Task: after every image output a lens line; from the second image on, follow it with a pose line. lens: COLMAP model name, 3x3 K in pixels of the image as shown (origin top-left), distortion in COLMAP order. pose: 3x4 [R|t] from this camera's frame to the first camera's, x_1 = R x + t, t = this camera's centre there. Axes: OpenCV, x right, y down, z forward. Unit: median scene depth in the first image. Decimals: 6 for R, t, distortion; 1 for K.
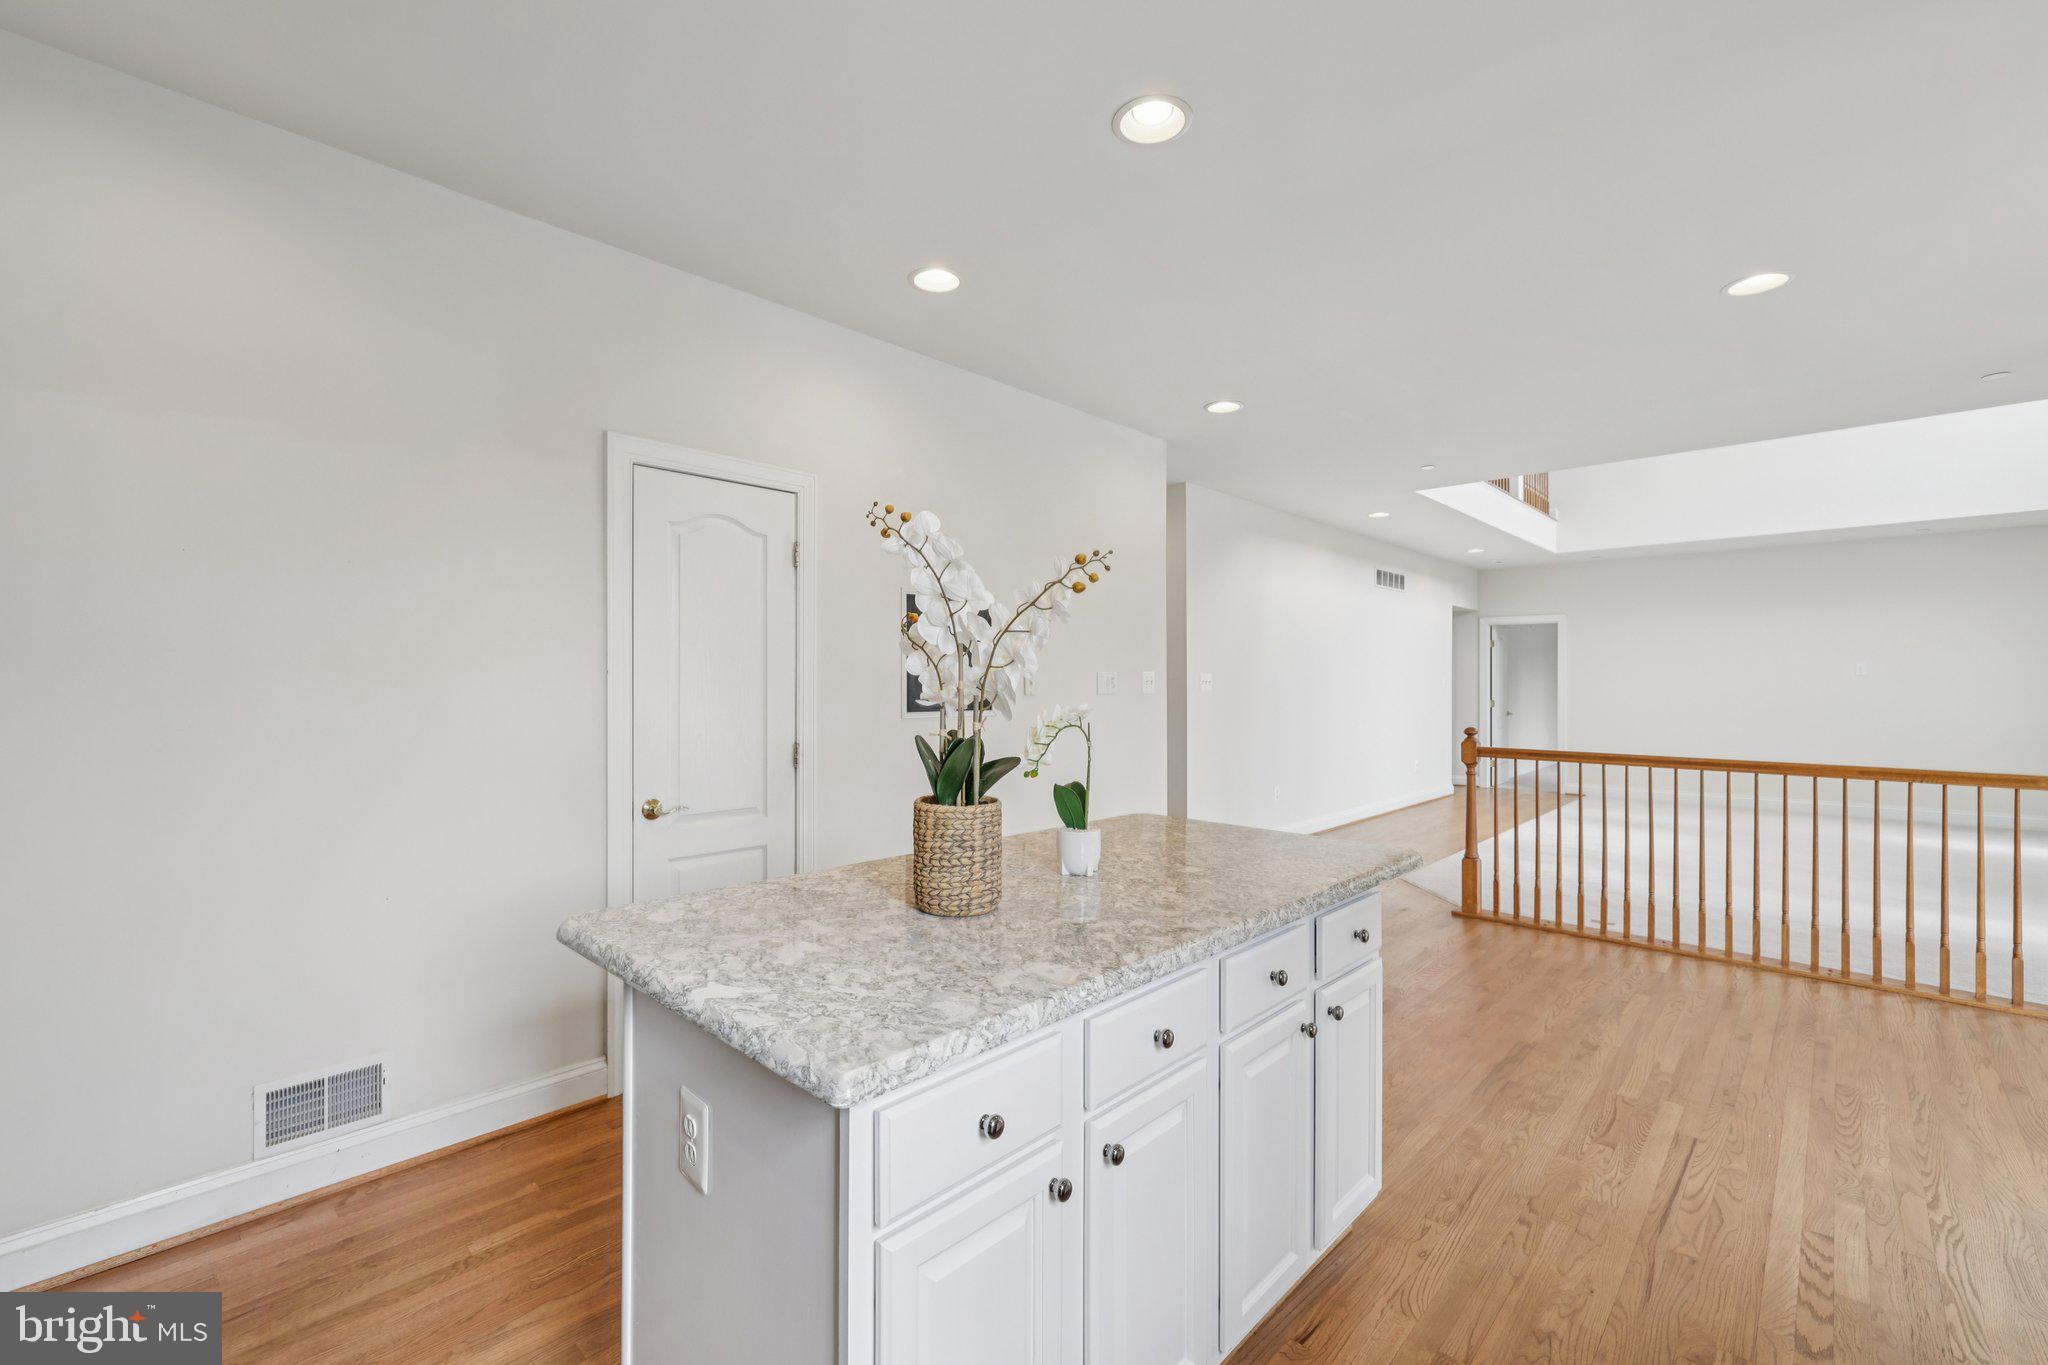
lens RADIAL K [[864.6, 0, 1016.4], [0, 864.6, 673.6], [0, 0, 1]] dist [0.000682, 0.000446]
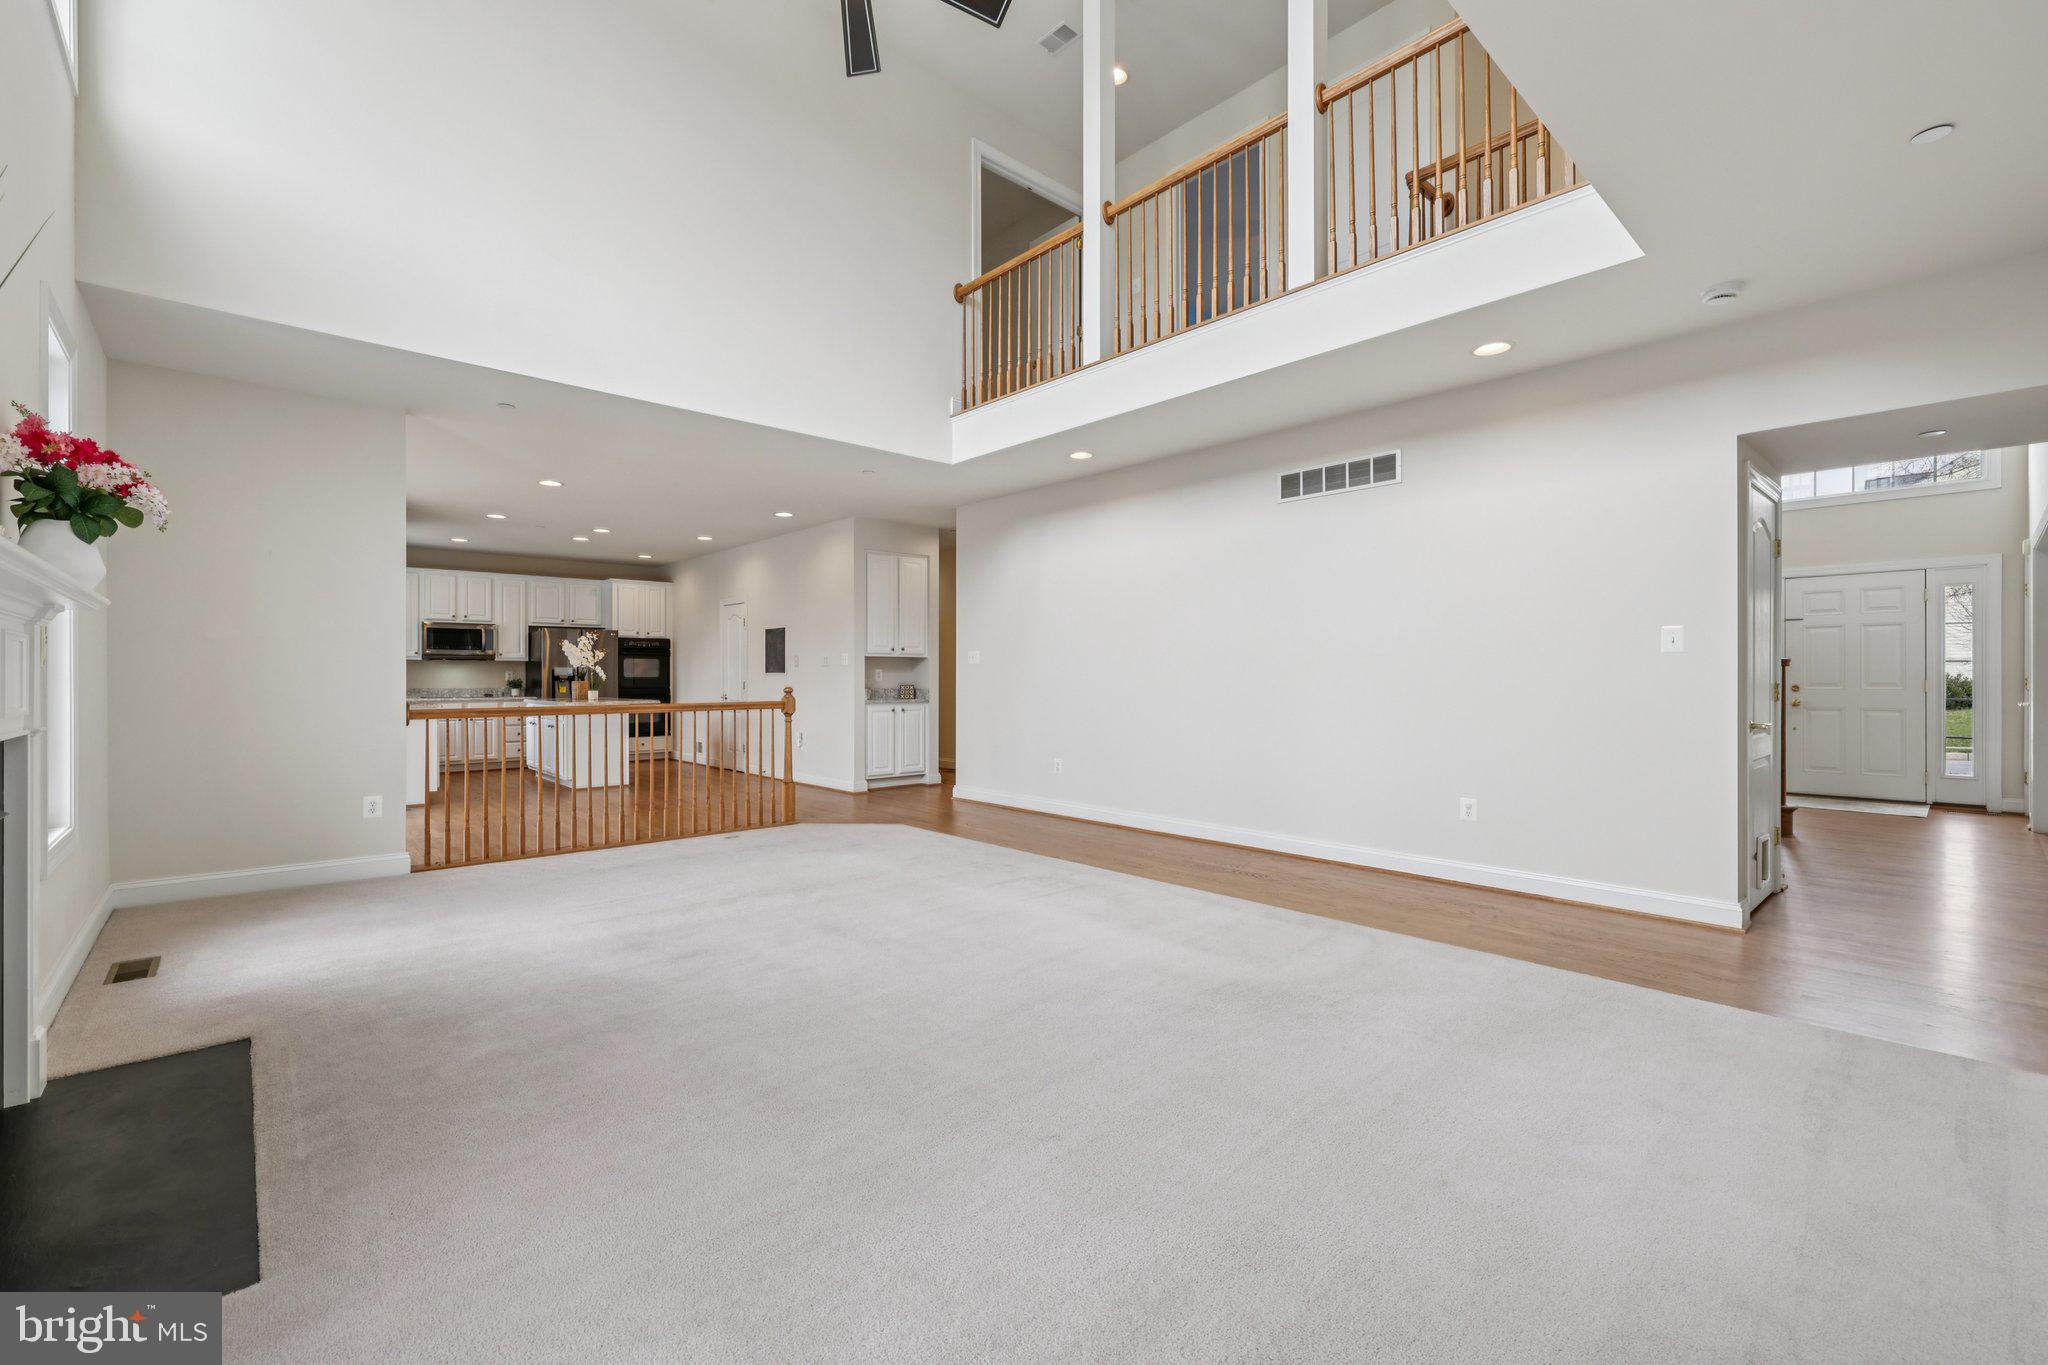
lens RADIAL K [[858.4, 0, 1019.9], [0, 858.4, 677.5], [0, 0, 1]] dist [-0.000203, 0.000055]
pose [[-0.067973, -0.003963, -0.997679, 4.488418], [0.007491, 0.999962, -0.004483, 0.136832], [0.997659, -0.007778, -0.067941, 3.532347]]
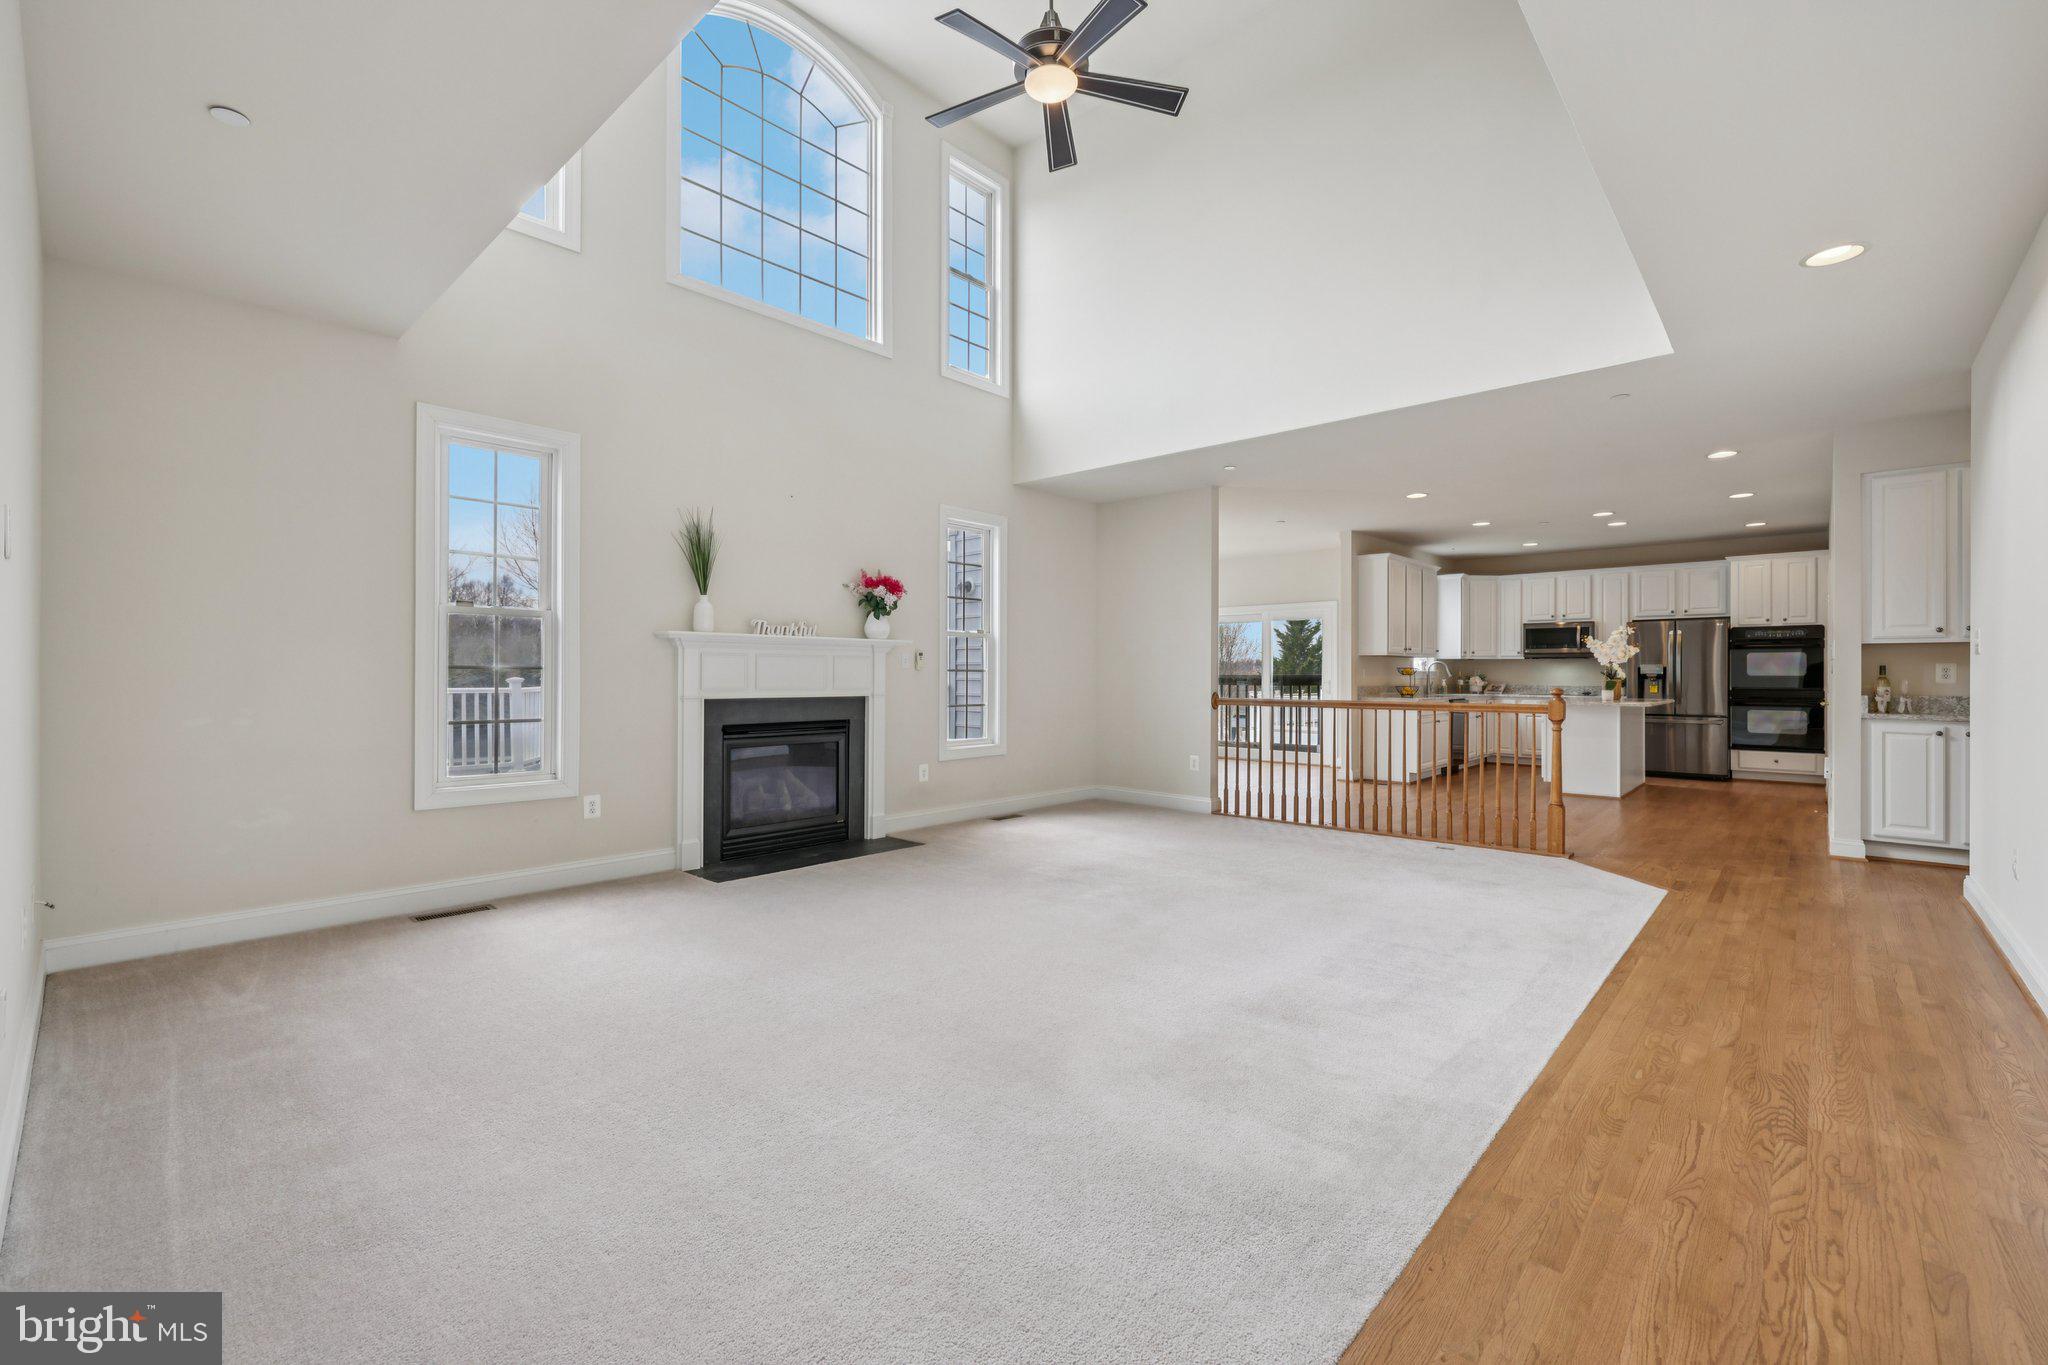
lens RADIAL K [[861.0, 0, 1015.7], [0, 861.0, 674.2], [0, 0, 1]] dist [0.003489, 0.000224]
pose [[-0.999931, -0.006526, -0.009816, 2.982050], [-0.006464, 0.999959, -0.006356, 0.136232], [0.009857, -0.006292, -0.999932, 5.106178]]
